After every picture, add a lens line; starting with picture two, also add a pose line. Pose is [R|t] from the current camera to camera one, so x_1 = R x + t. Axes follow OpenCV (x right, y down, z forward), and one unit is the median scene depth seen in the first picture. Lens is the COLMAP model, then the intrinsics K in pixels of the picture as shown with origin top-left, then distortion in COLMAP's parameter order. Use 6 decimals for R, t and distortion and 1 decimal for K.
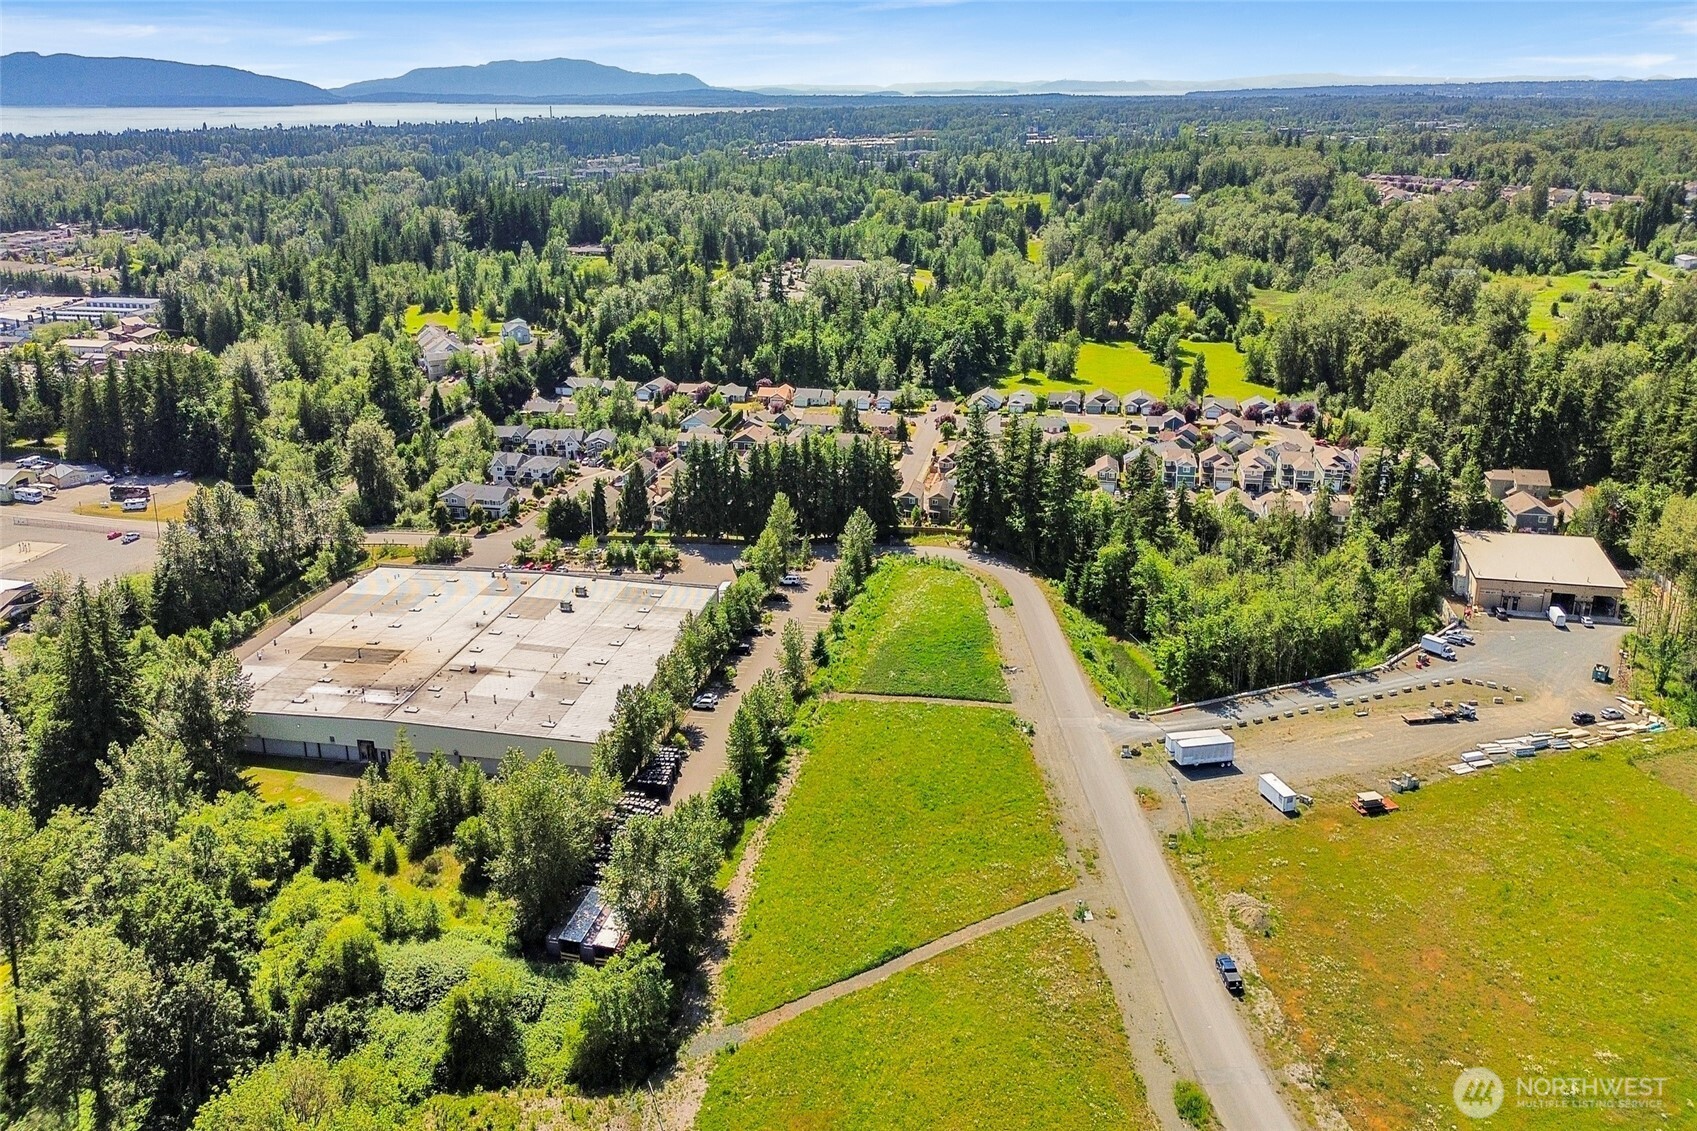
lens RADIAL K [[1172.6, 0, 855.7], [0, 1172.6, 556.2], [0, 0, 1]] dist [0.086689, -0.100073]
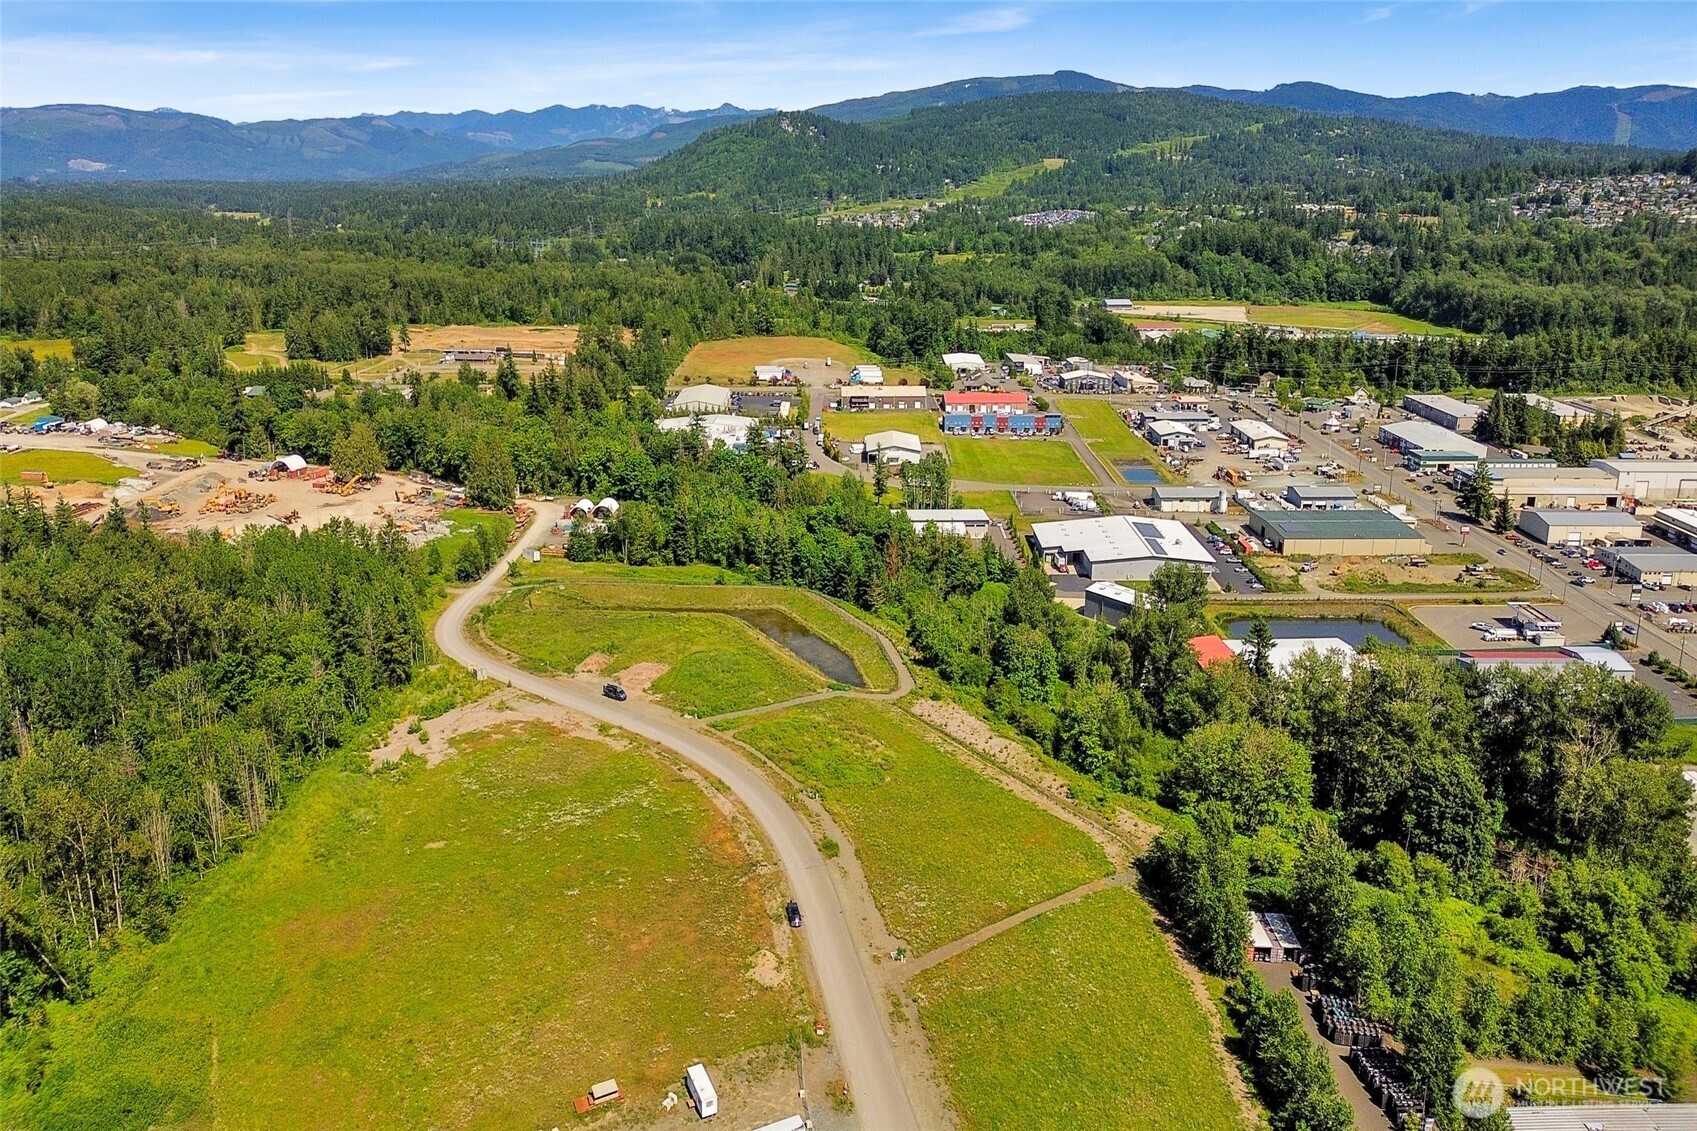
lens RADIAL K [[1185.4, 0, 844.1], [0, 1185.4, 561.0], [0, 0, 1]] dist [0.073990, -0.077563]
pose [[-0.982494, 0.063178, -0.175255, 0.165484], [-0.063665, 0.770236, 0.634573, -0.301117], [0.175079, 0.634622, -0.752730, 0.626570]]
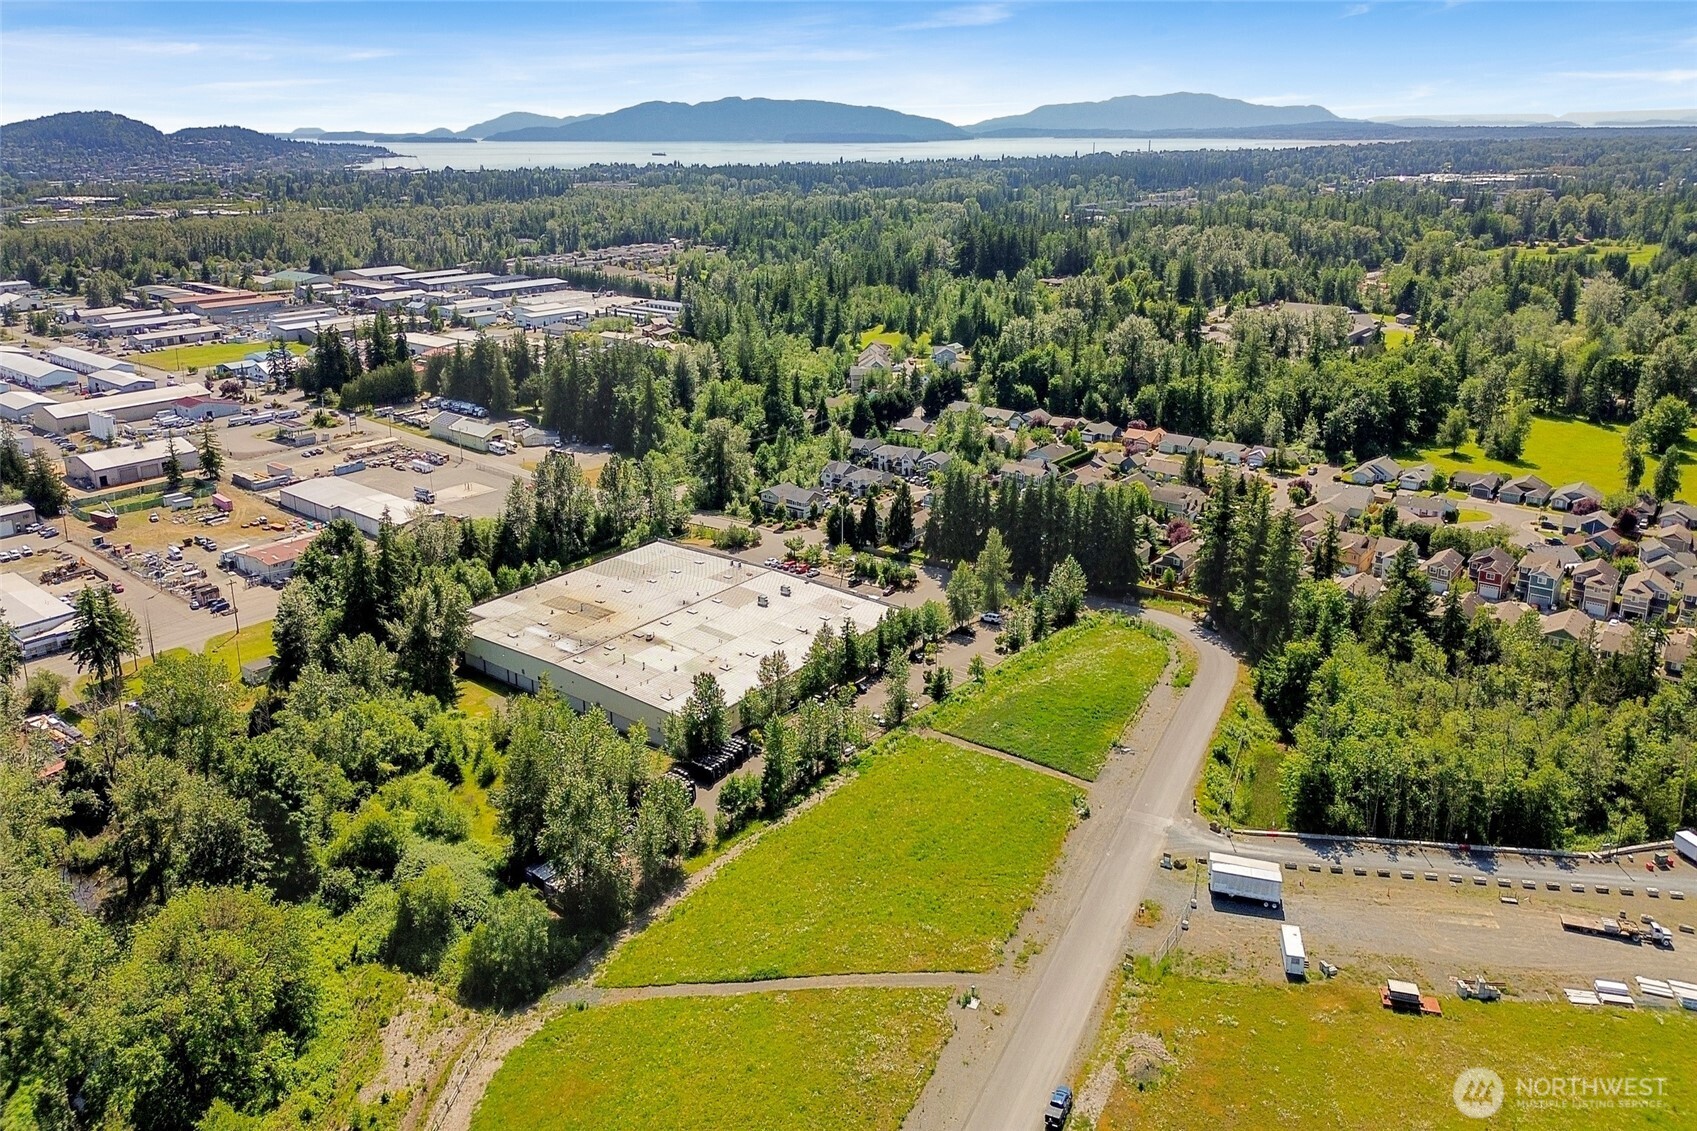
lens RADIAL K [[1177.1, 0, 846.6], [0, 1177.1, 561.0], [0, 0, 1]] dist [0.073882, -0.078161]
pose [[0.885085, 0.159866, -0.437112, 0.173234], [-0.169651, 0.985360, 0.016860, -0.015035], [0.433408, 0.059234, 0.899249, 0.034541]]
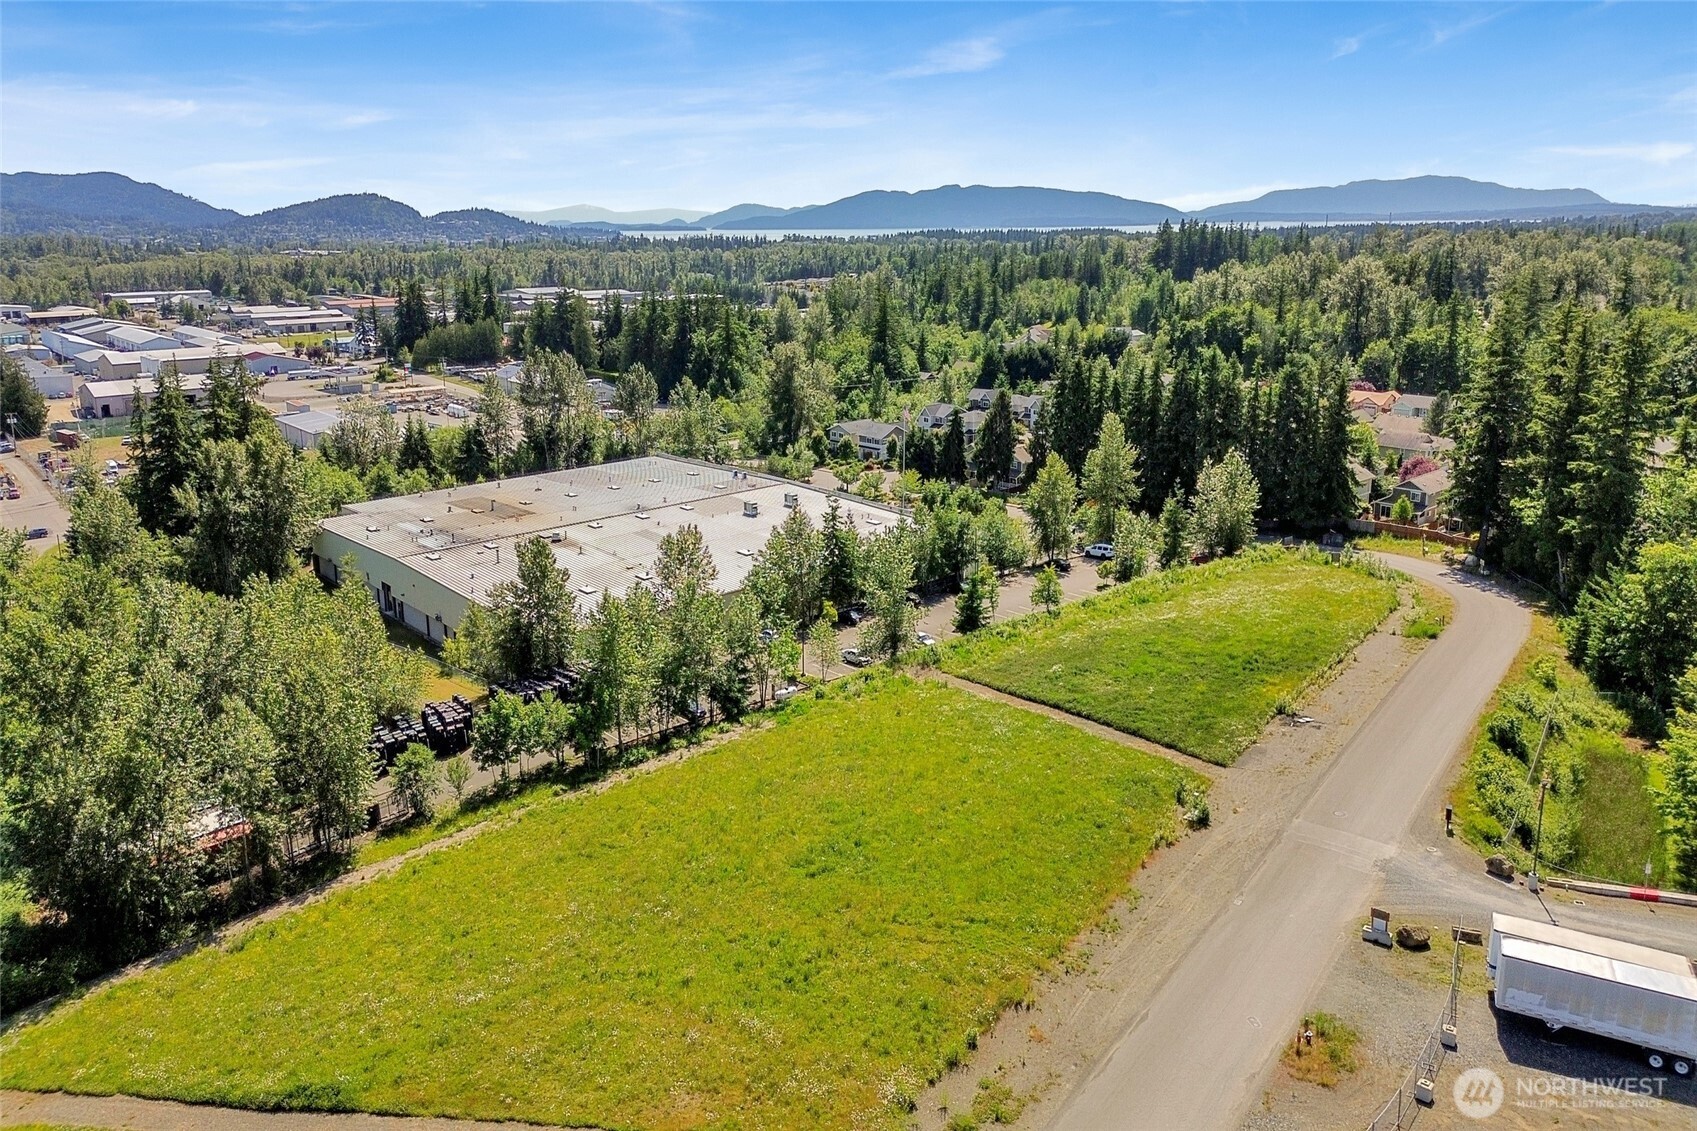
lens RADIAL K [[1189.6, 0, 841.8], [0, 1189.6, 549.0], [0, 0, 1]] dist [0.060336, -0.051796]
pose [[0.788079, 0.159473, -0.594558, 0.141520], [-0.218700, 0.975383, -0.028265, 0.044837], [0.575414, 0.152305, 0.803556, 0.268438]]
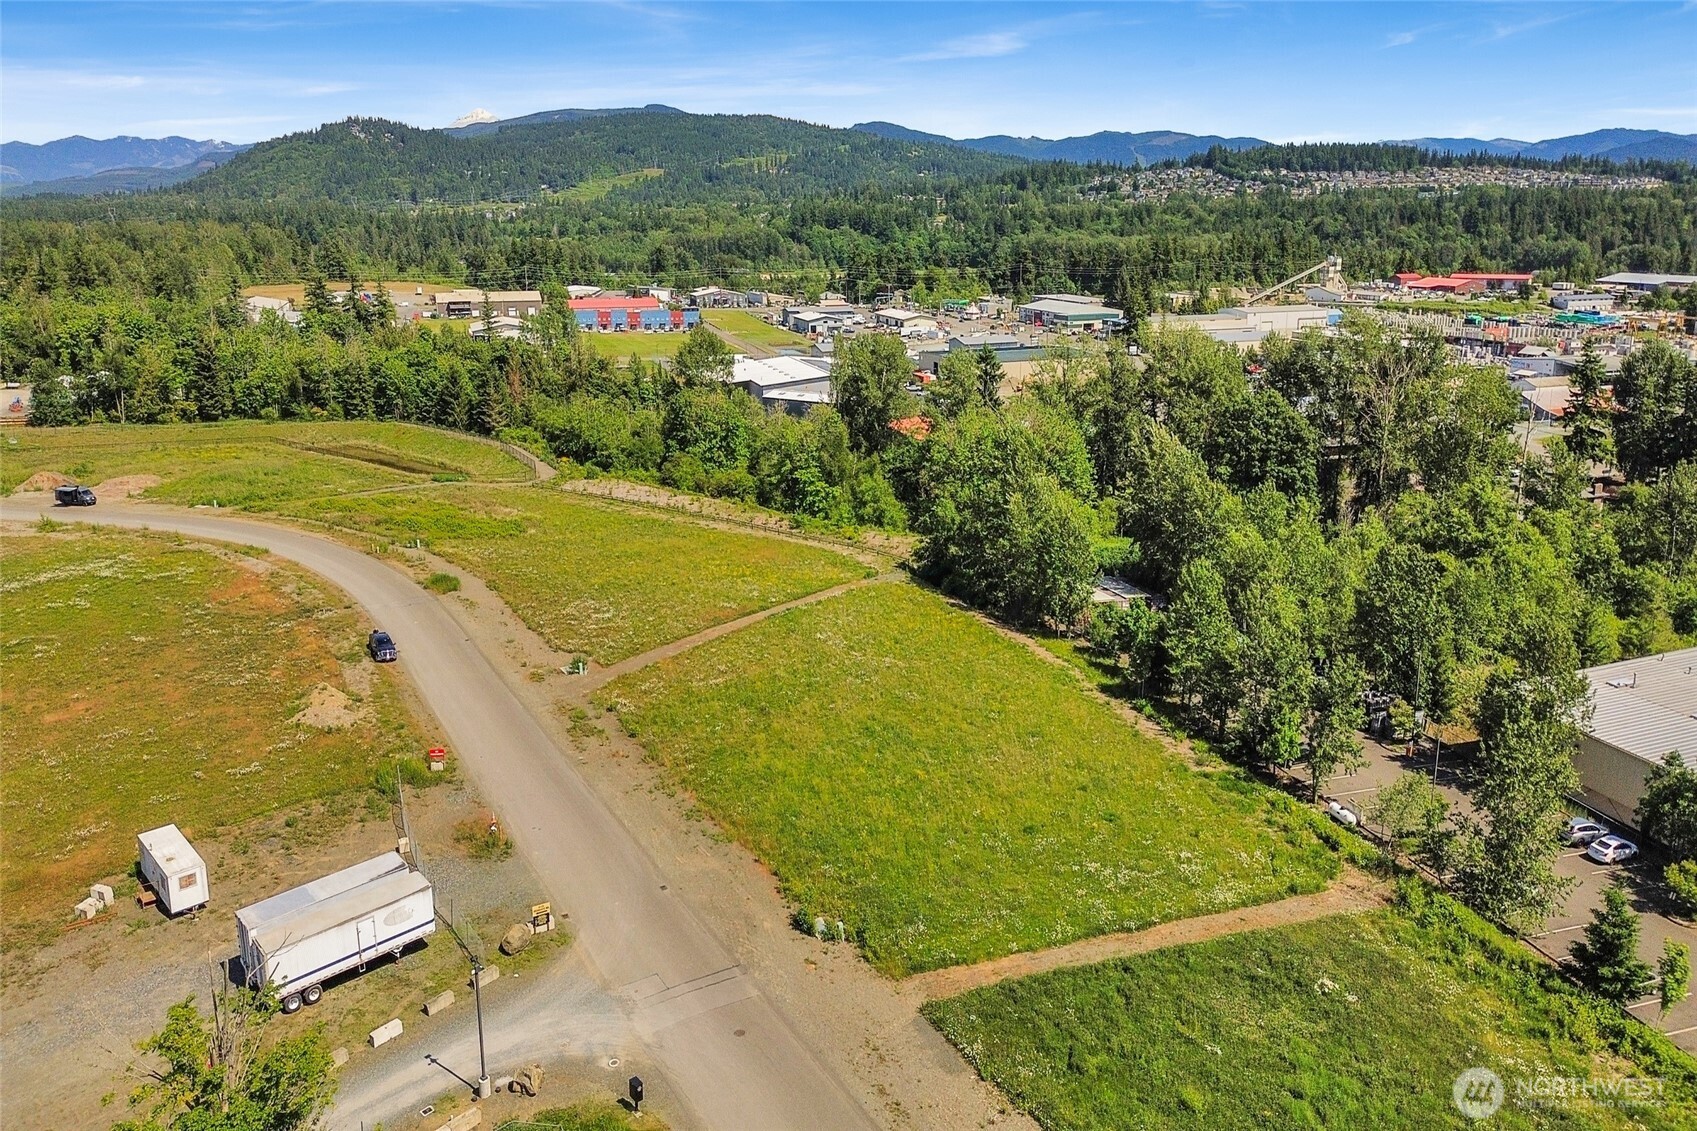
lens RADIAL K [[1185.4, 0, 844.1], [0, 1185.4, 561.0], [0, 0, 1]] dist [0.073990, -0.077563]
pose [[-0.874203, 0.147731, -0.462541, 0.141603], [-0.164581, 0.806050, 0.568503, -0.074181], [0.456817, 0.573113, -0.680338, 0.578536]]
